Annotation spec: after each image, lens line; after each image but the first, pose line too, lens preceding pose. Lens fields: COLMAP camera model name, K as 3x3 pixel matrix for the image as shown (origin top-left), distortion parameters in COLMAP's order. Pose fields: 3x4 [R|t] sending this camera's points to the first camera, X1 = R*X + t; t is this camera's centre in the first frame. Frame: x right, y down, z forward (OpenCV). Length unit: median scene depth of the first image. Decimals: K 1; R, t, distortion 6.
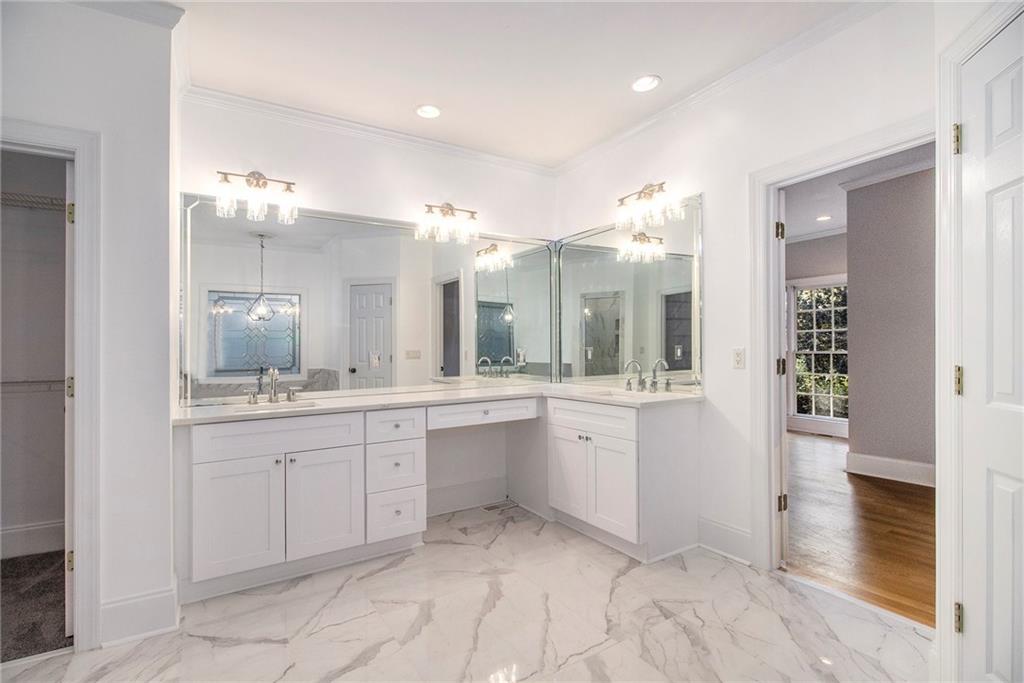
lens RADIAL K [[477.8, 0, 513.6], [0, 477.8, 346.4], [0, 0, 1]] dist [-0.012645, -0.002818]
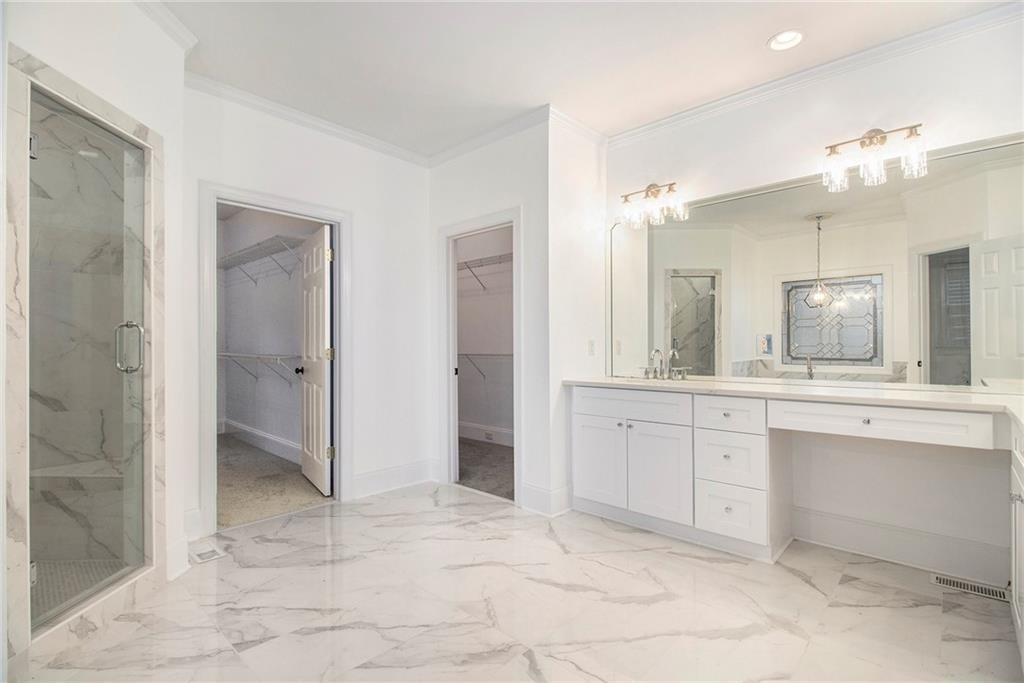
lens RADIAL K [[477.8, 0, 511.2], [0, 477.8, 347.0], [0, 0, 1]] dist [-0.012645, -0.002818]
pose [[0.241182, 0.013968, -0.970379, 0.531635], [0.002886, 0.999882, 0.015110, 0.020174], [0.970476, -0.006445, 0.241113, 0.370382]]
